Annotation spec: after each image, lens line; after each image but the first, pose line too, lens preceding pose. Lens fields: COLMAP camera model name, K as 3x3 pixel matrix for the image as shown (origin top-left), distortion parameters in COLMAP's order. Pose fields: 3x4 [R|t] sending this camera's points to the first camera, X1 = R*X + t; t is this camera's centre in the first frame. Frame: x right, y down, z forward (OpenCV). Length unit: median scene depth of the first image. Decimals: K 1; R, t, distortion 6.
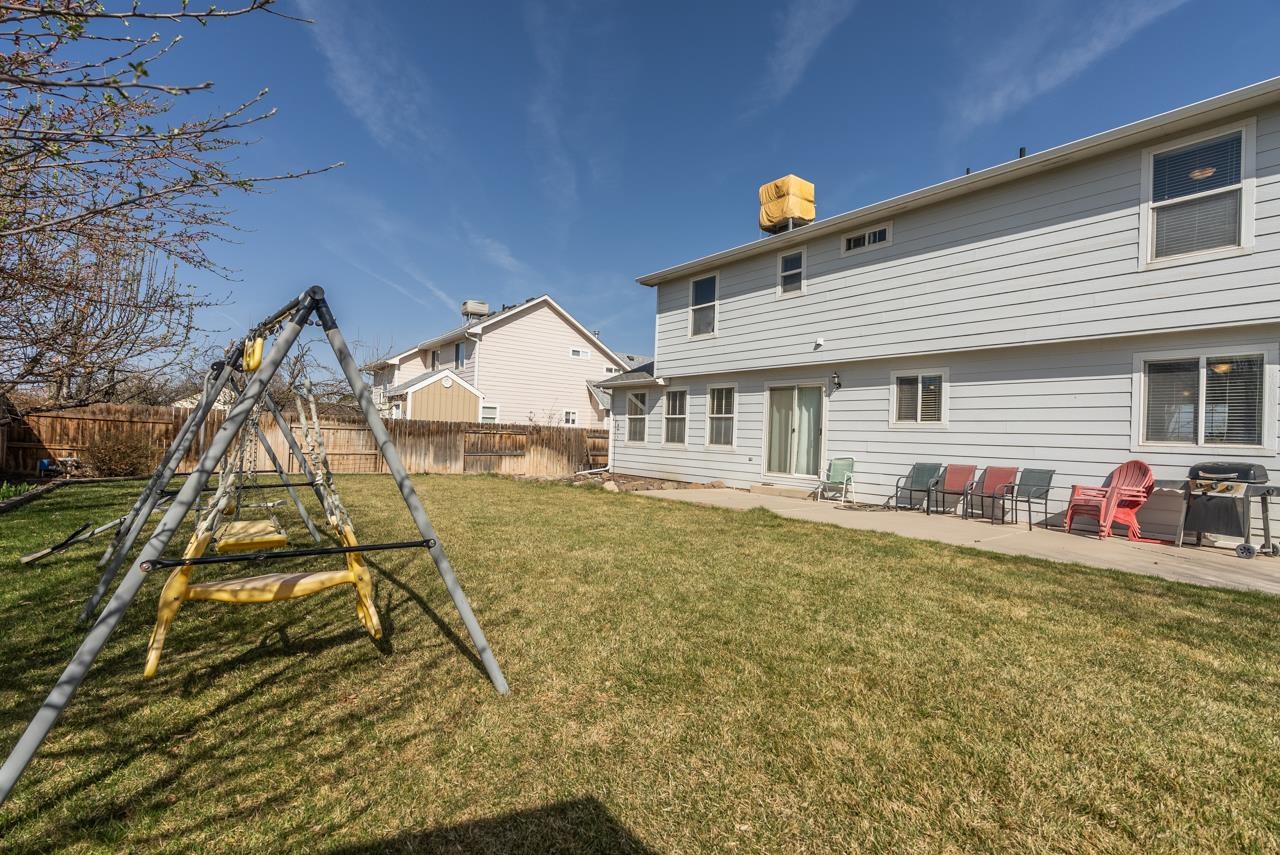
lens RADIAL K [[574.7, 0, 638.3], [0, 574.7, 433.5], [0, 0, 1]] dist [-0.004986, 0.000483]
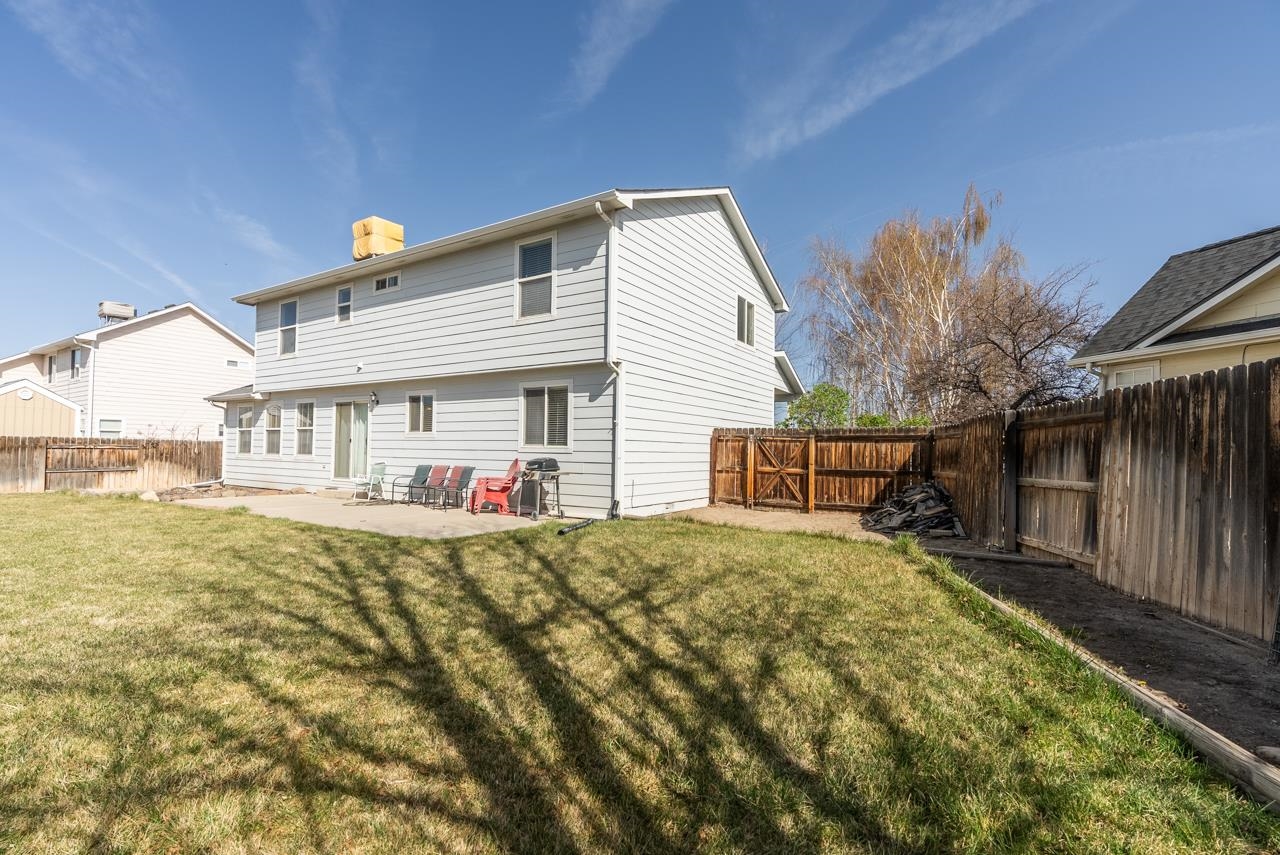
lens RADIAL K [[574.7, 0, 638.3], [0, 574.7, 433.5], [0, 0, 1]] dist [-0.004986, 0.000483]
pose [[0.941693, -0.014196, 0.336174, 0.420700], [0.019232, 0.999747, -0.011655, 0.005245], [-0.335924, 0.017441, 0.941728, -0.278218]]
